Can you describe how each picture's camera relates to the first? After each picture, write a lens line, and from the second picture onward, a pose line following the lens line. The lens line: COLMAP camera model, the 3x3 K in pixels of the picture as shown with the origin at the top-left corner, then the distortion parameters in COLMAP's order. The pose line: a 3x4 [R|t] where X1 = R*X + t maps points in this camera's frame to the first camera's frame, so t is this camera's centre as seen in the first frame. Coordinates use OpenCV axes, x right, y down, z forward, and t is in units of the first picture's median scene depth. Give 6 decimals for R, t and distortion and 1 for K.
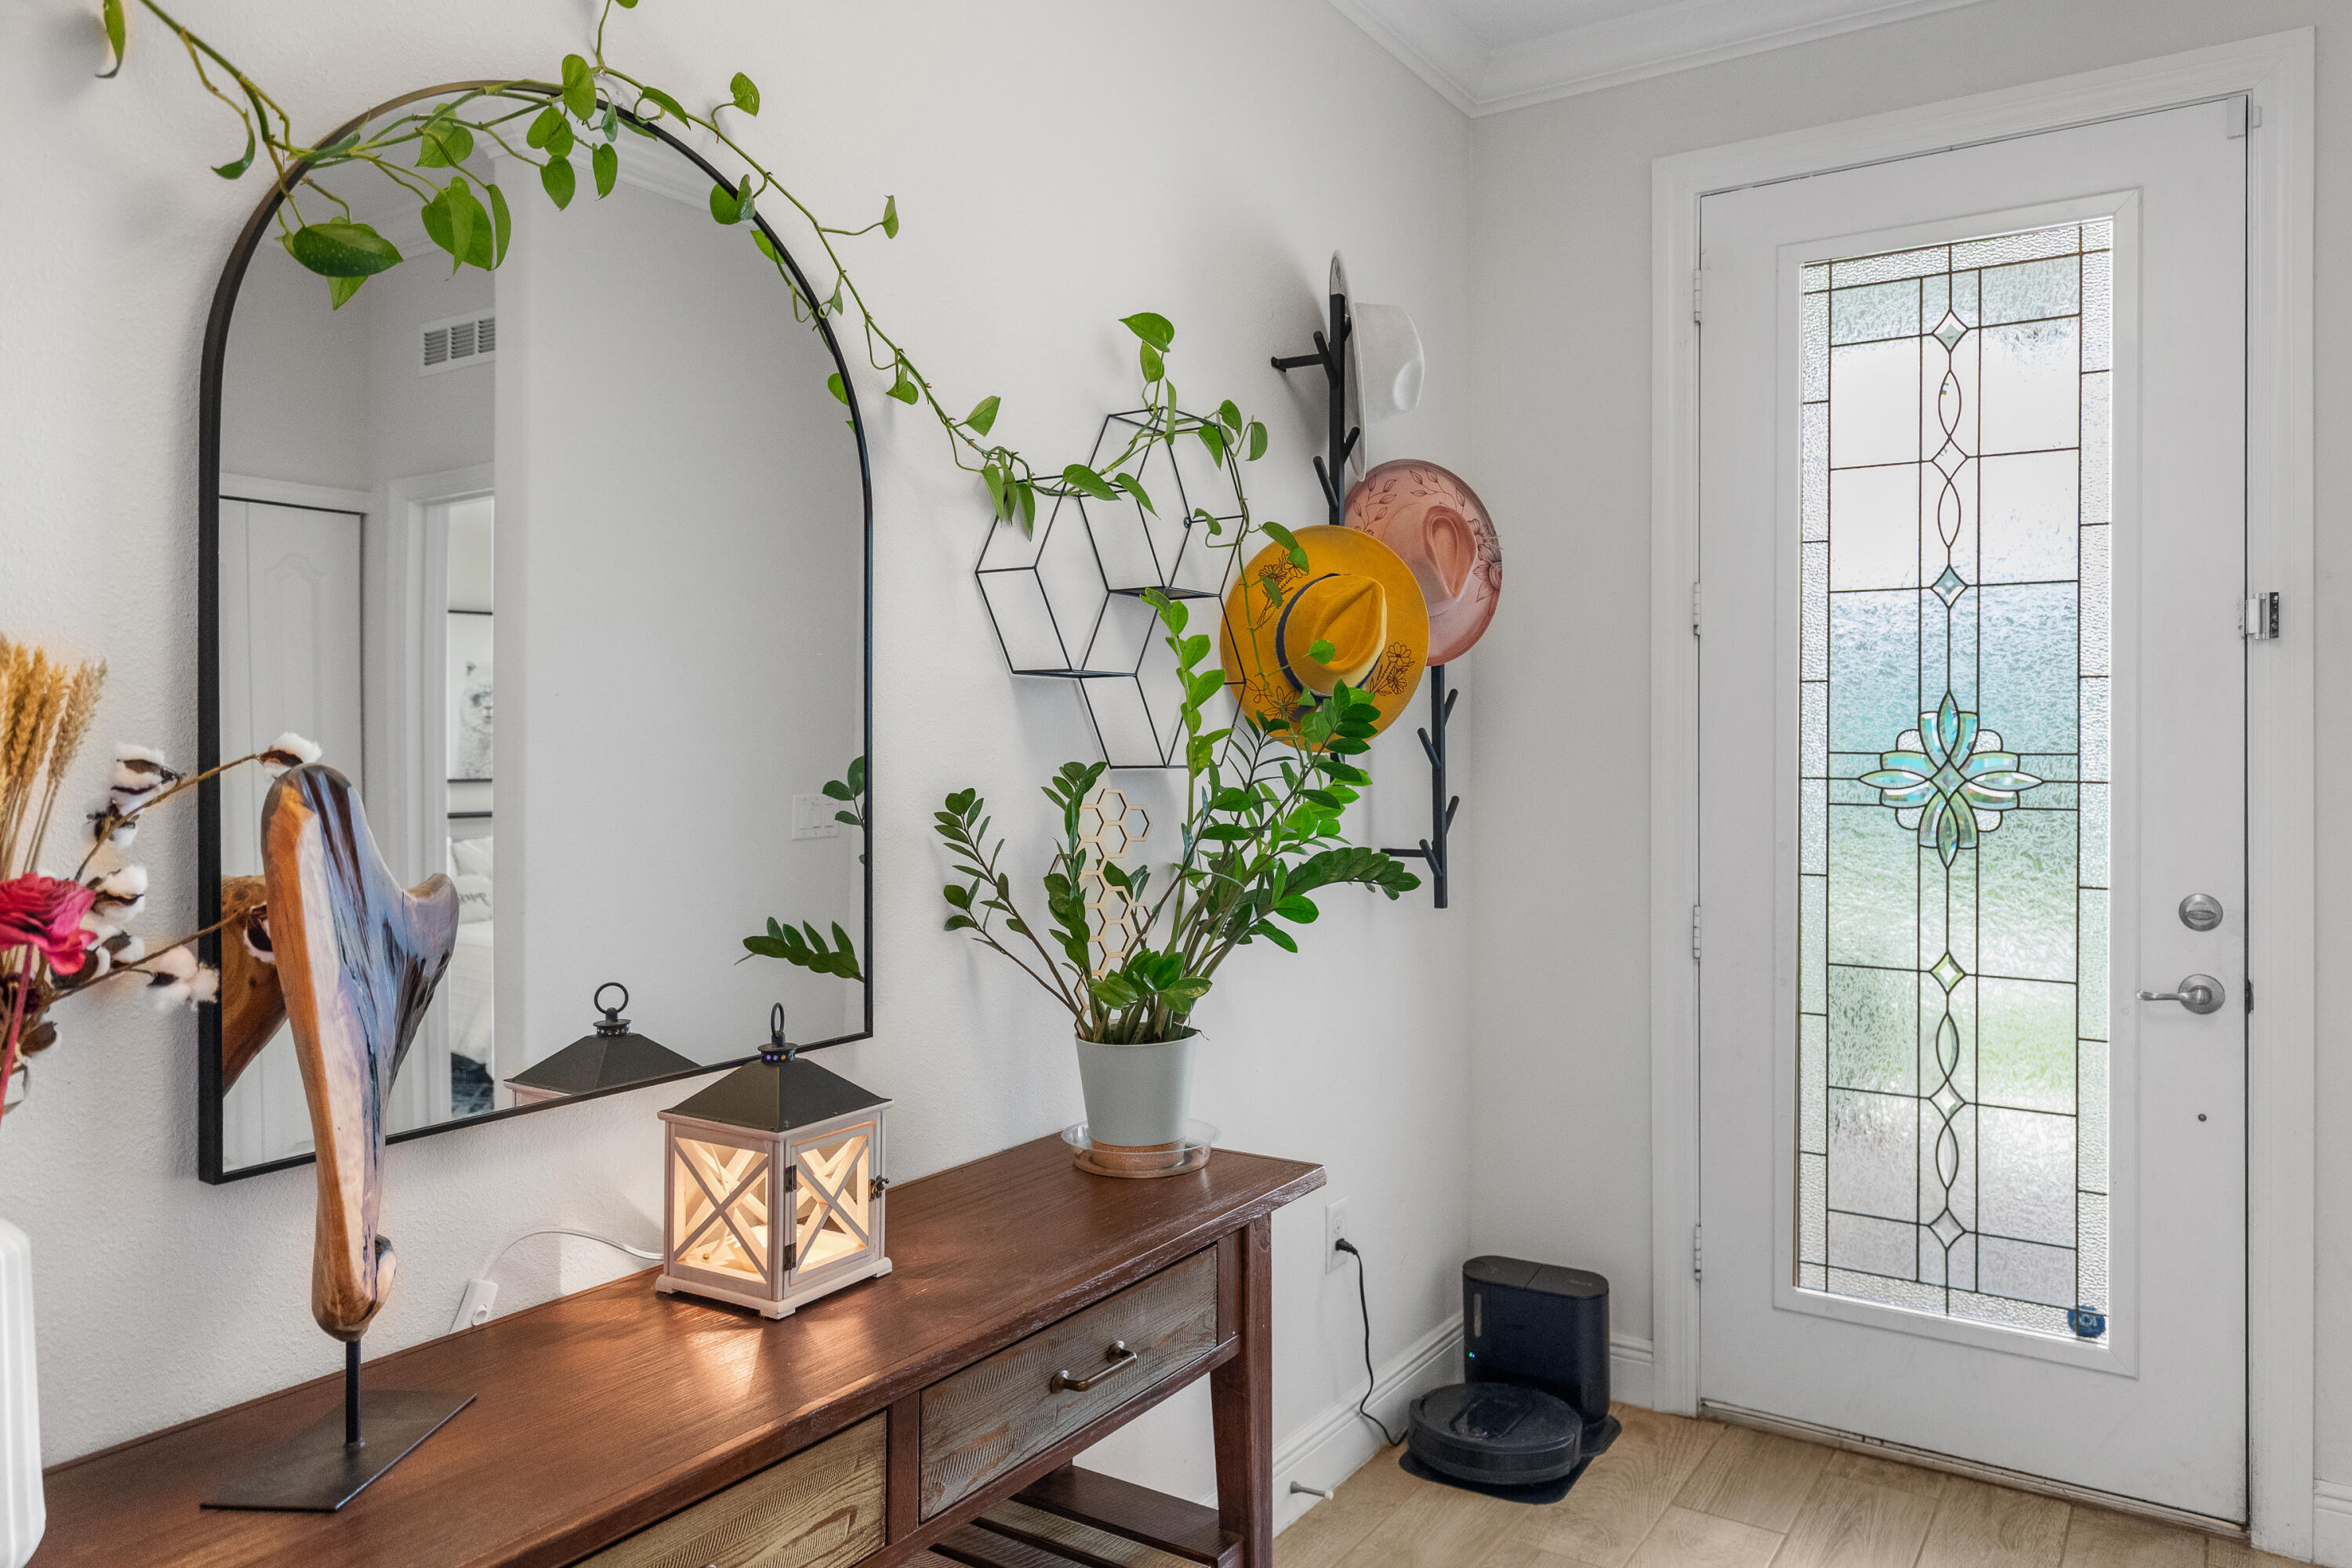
lens RADIAL K [[1578.3, 0, 1175.8], [0, 1578.3, 737.6], [0, 0, 1]] dist [0.005200, -0.002512]
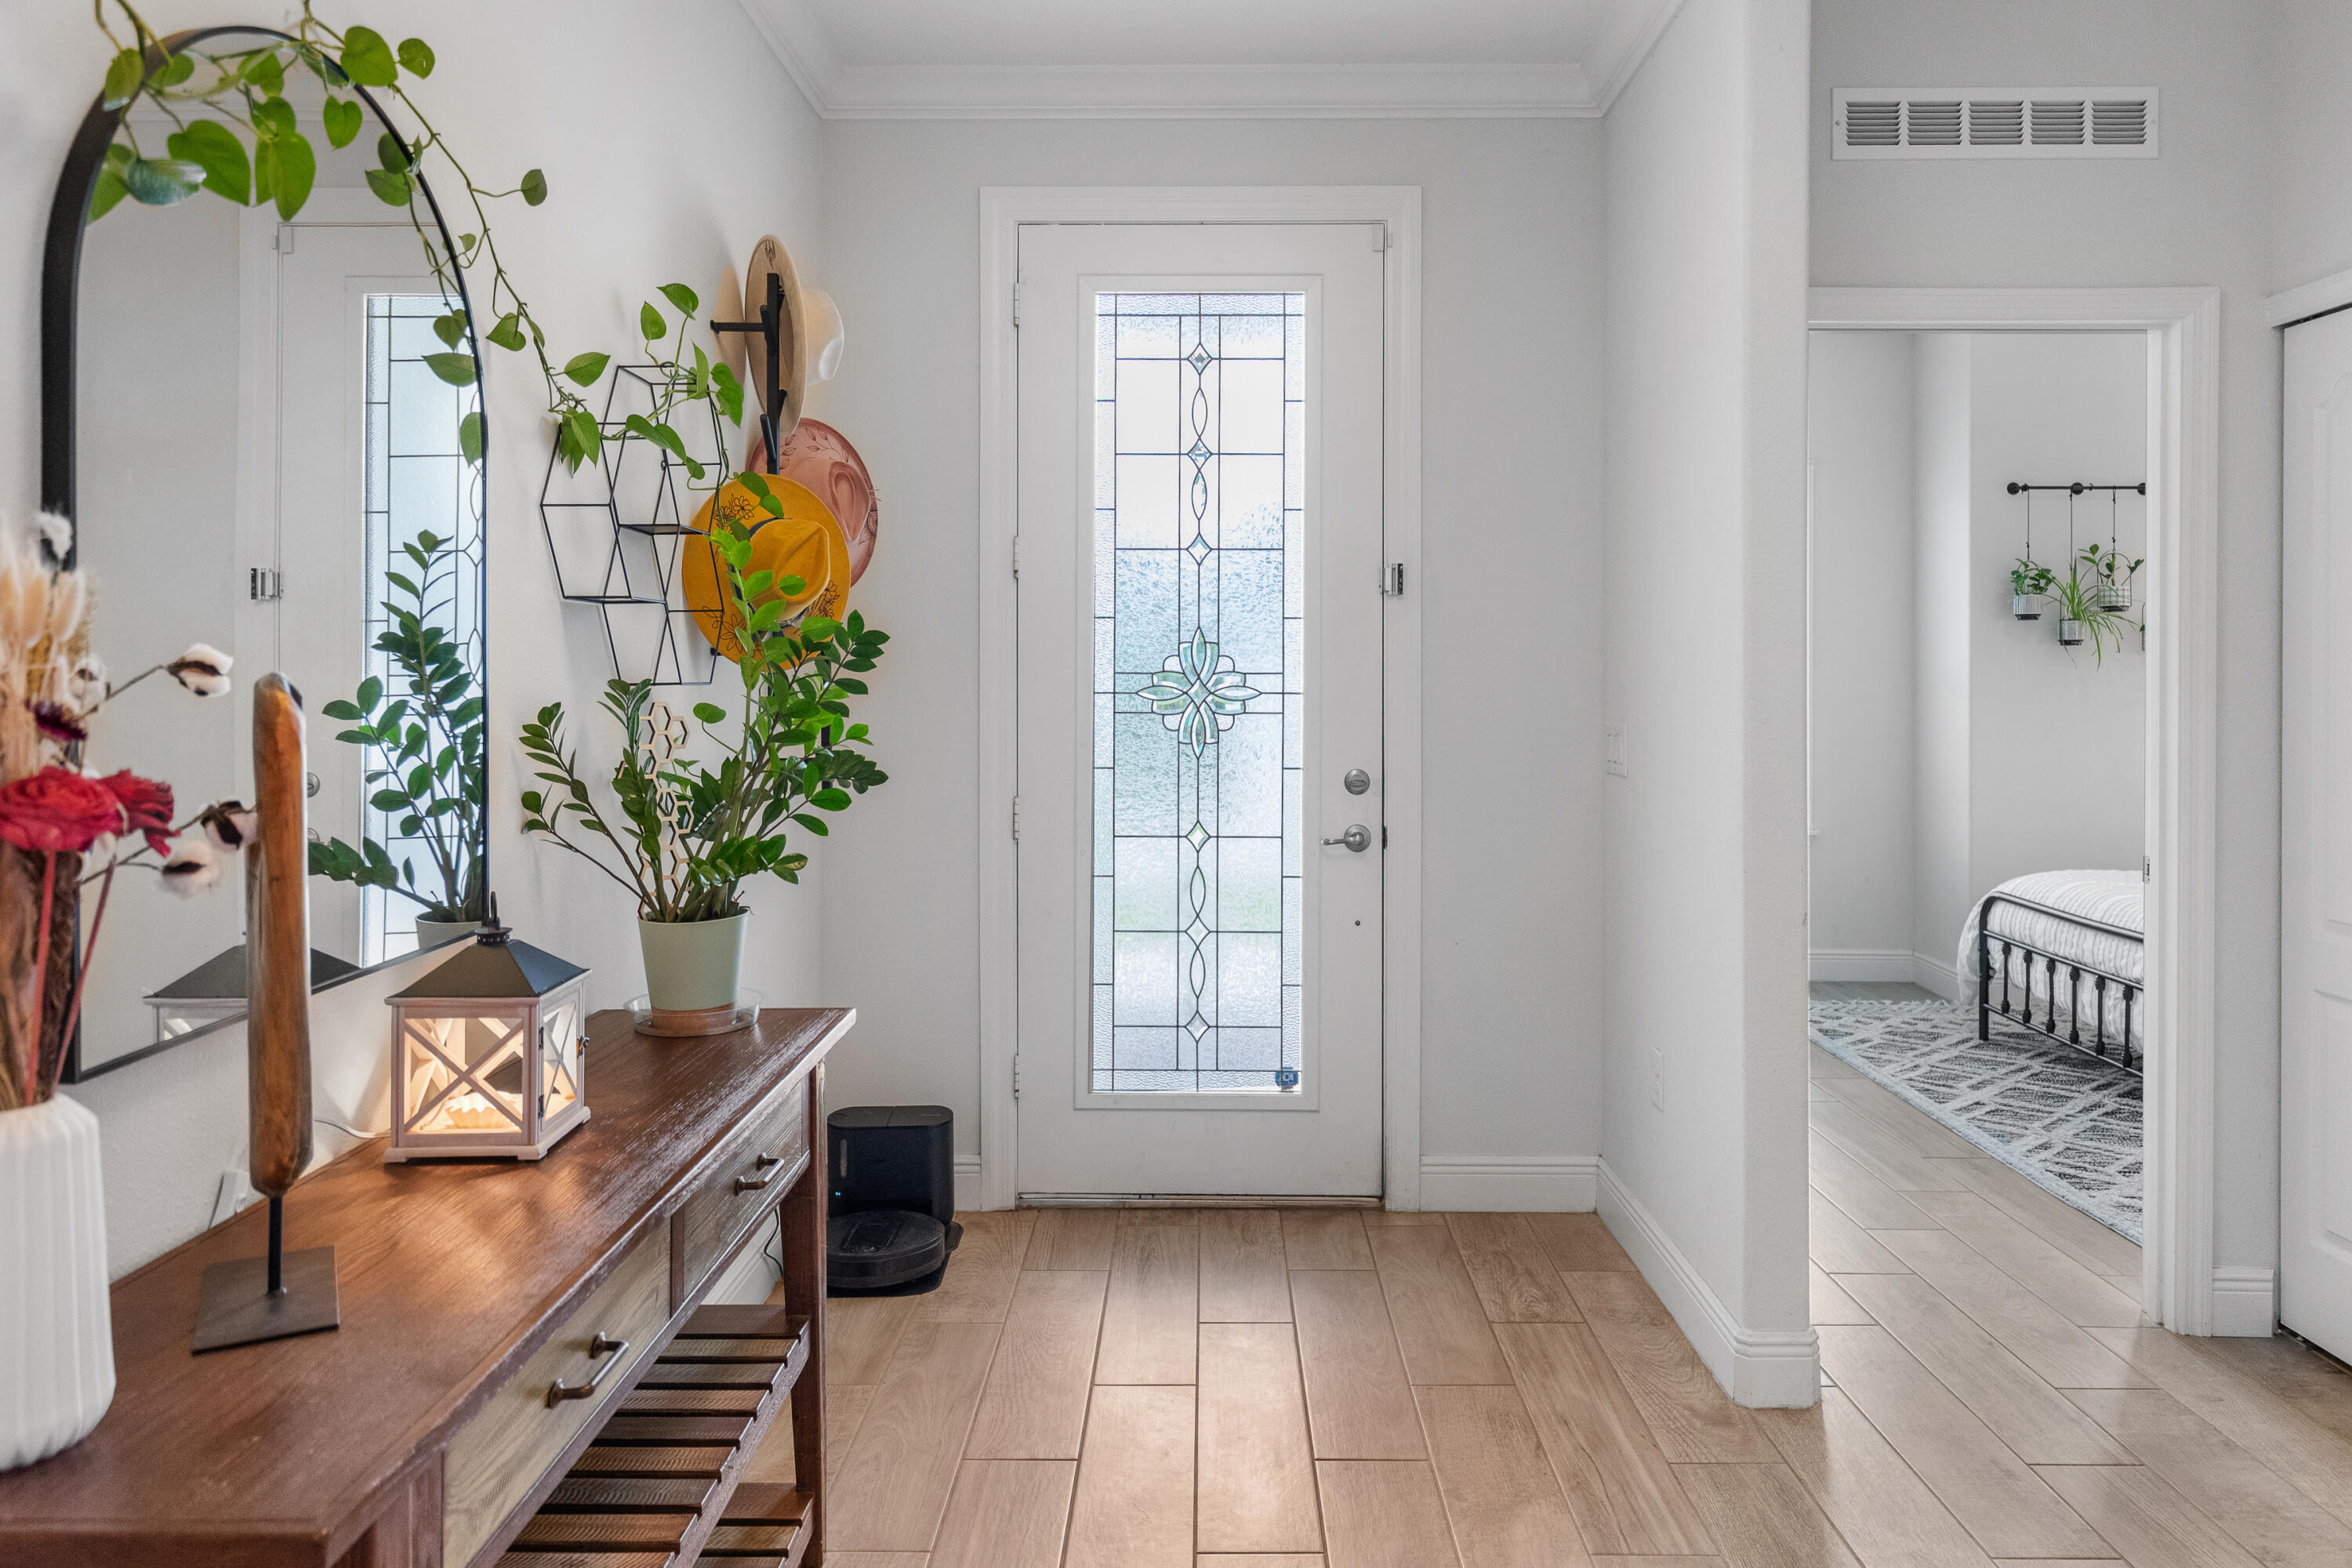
lens RADIAL K [[1553.4, 0, 1182.0], [0, 1553.4, 671.3], [0, 0, 1]] dist [0.004904, -0.002829]
pose [[0.840867, -0.000535, 0.541241, -0.249138], [-0.001212, 0.999995, 0.002871, 0.004910], [-0.541240, -0.003071, 0.840862, -0.107441]]
